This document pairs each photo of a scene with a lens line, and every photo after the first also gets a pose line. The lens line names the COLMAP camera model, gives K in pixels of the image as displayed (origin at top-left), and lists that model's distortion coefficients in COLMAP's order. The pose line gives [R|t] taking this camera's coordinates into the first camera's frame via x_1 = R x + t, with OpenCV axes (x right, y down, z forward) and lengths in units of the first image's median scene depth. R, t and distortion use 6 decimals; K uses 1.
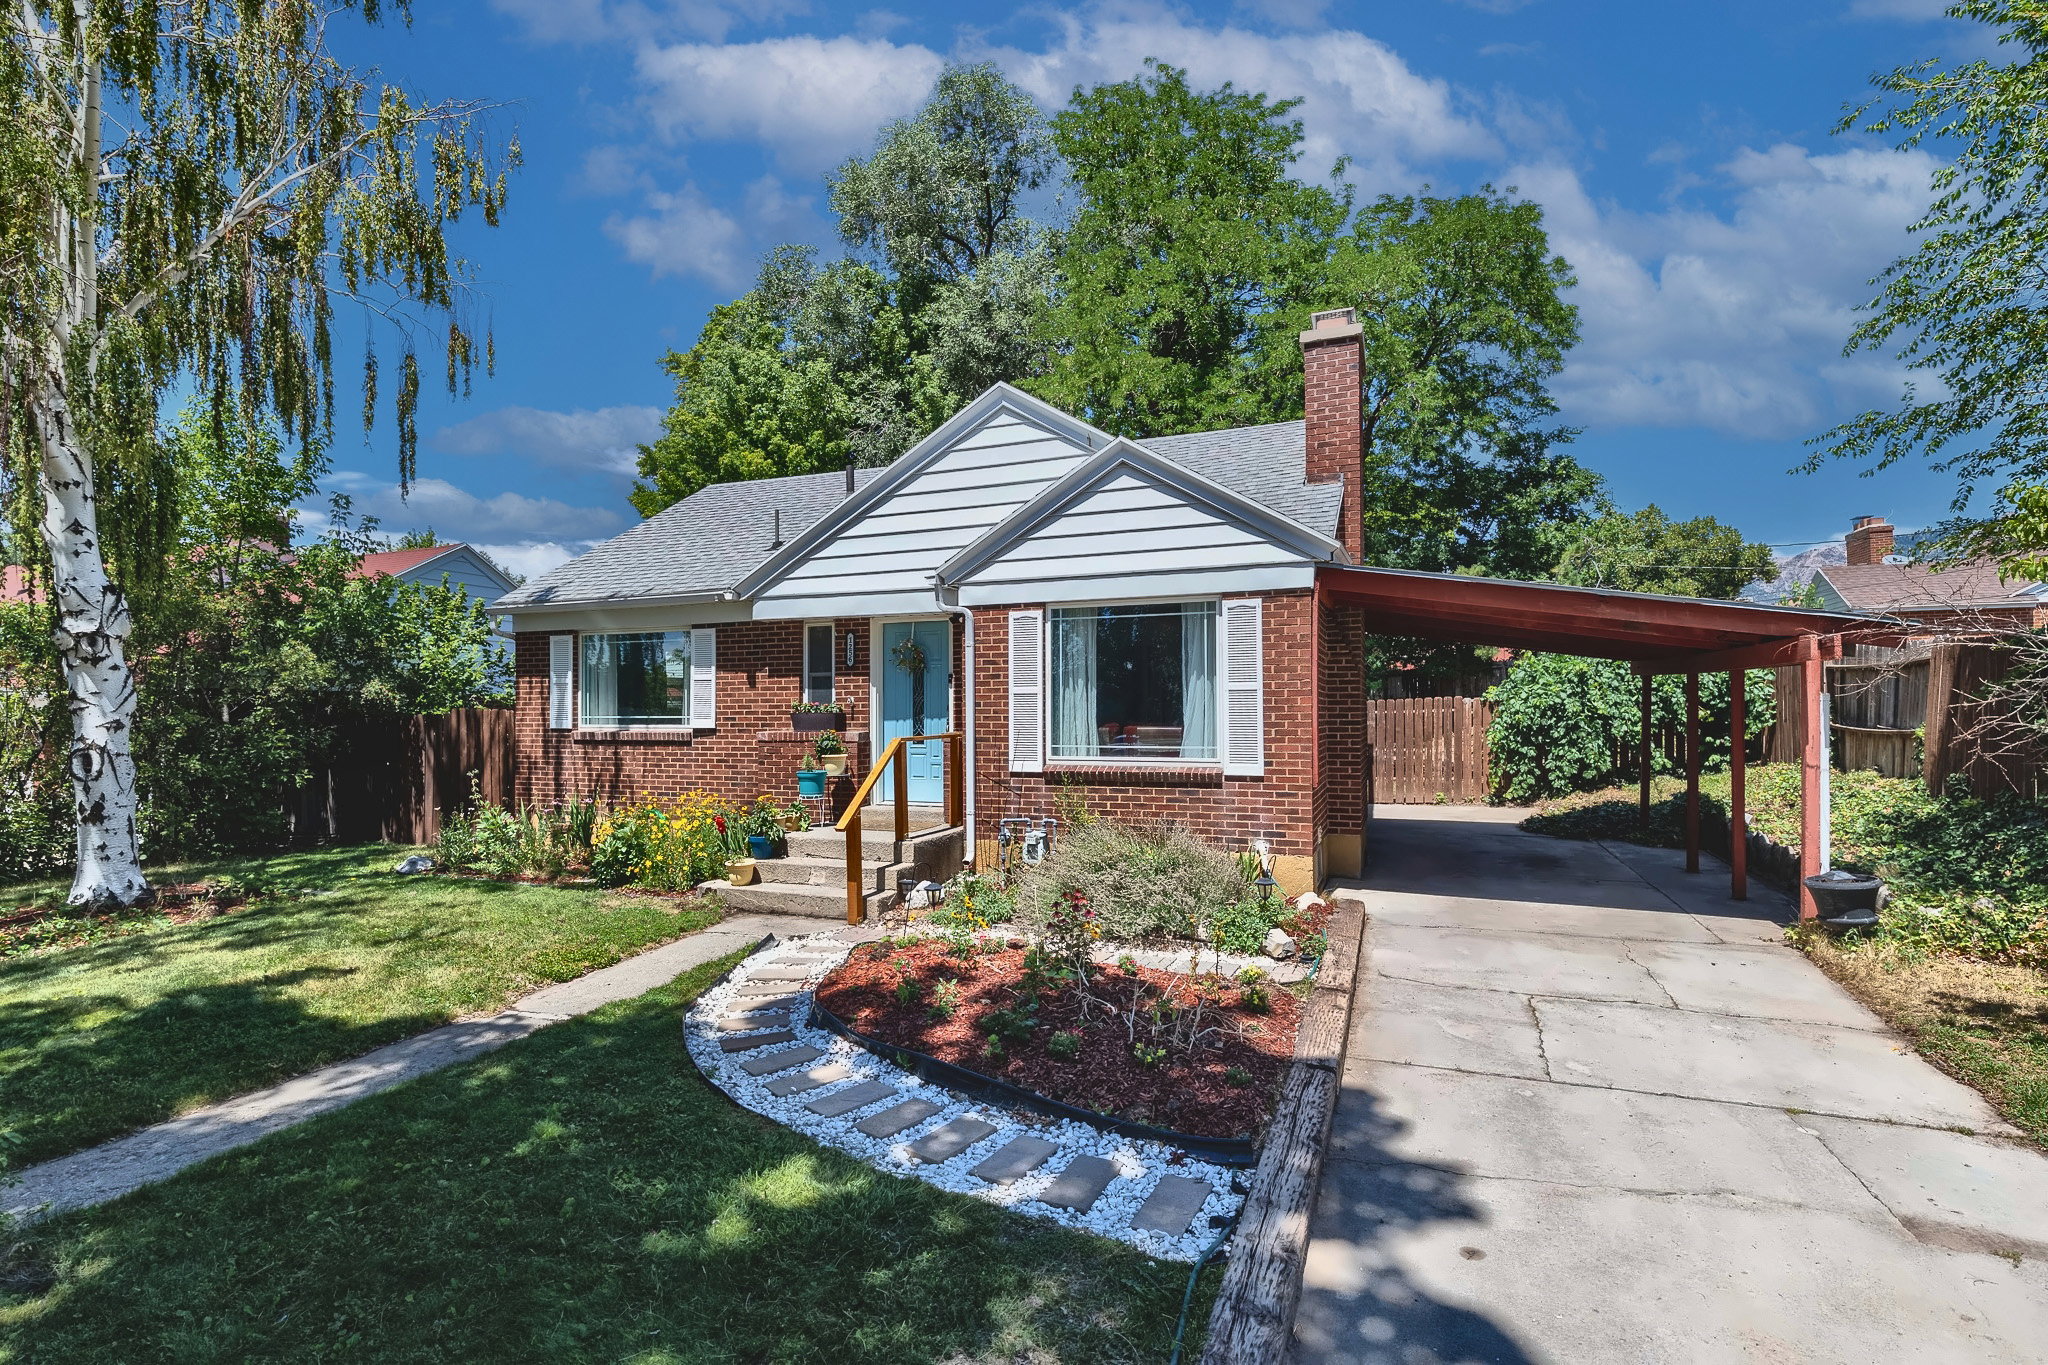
lens RADIAL K [[926.2, 0, 1021.0], [0, 926.2, 747.0], [0, 0, 1]] dist [0.021322, 0.000252]
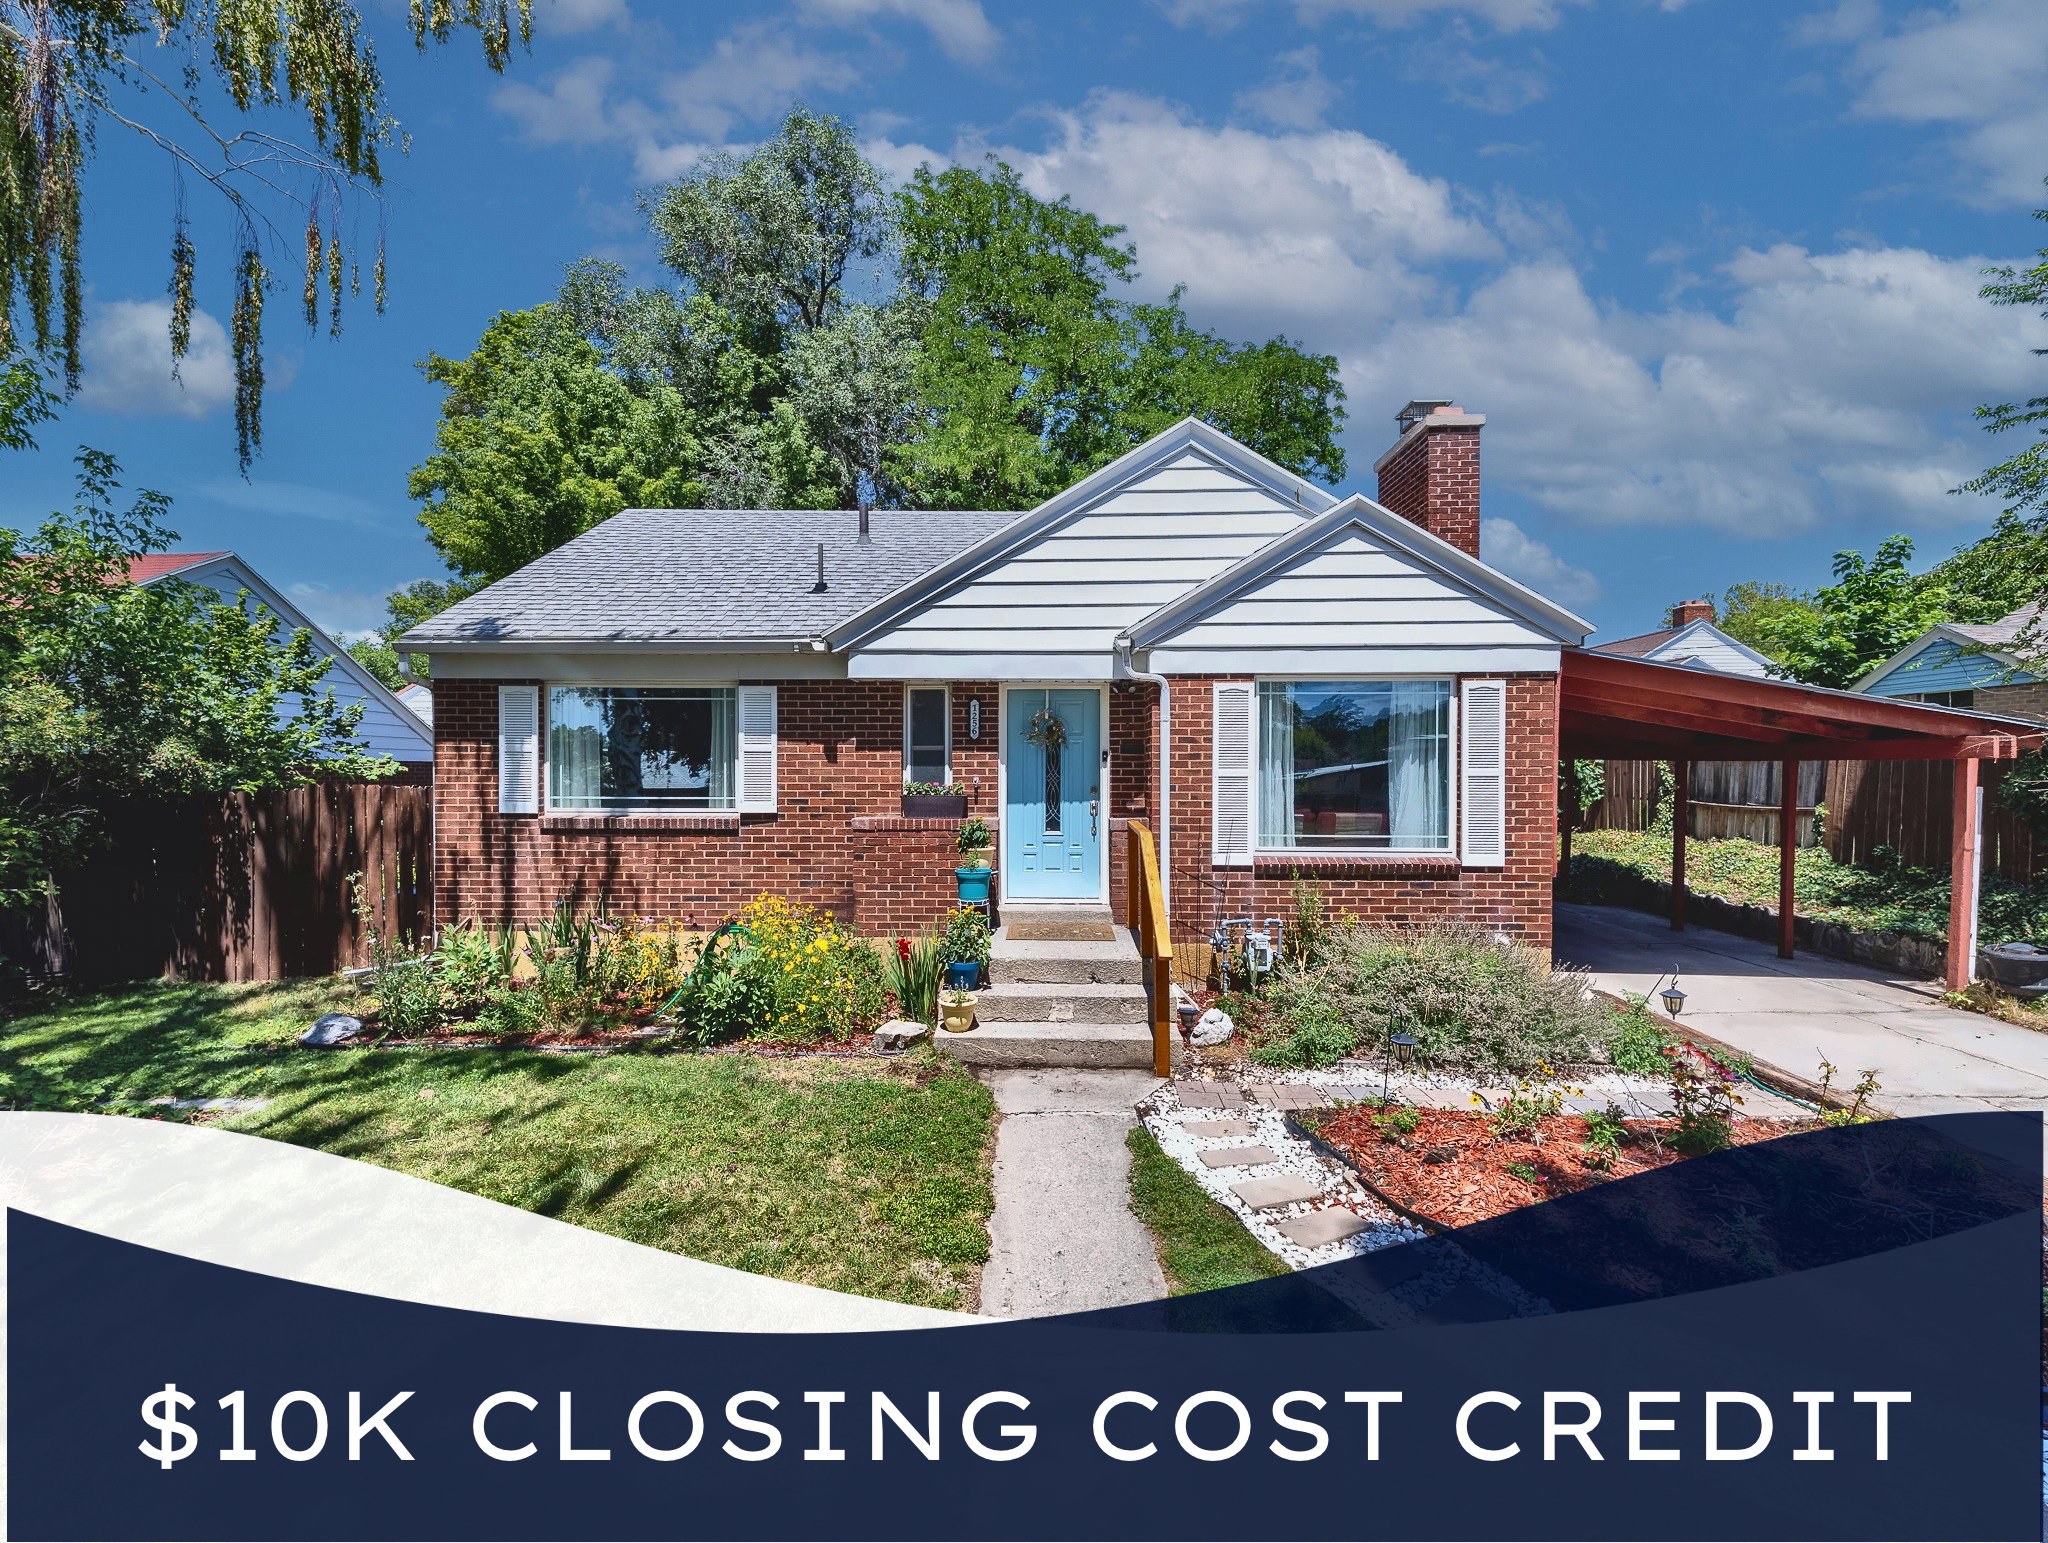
lens RADIAL K [[821.1, 0, 1025.3], [0, 821.1, 813.8], [0, 0, 1]] dist [0.016380, -0.000290]
pose [[0.941346, -0.009970, 0.337295, -0.411699], [0.005947, 0.999898, 0.012959, -0.031187], [-0.337390, -0.010193, 0.941310, 0.306072]]
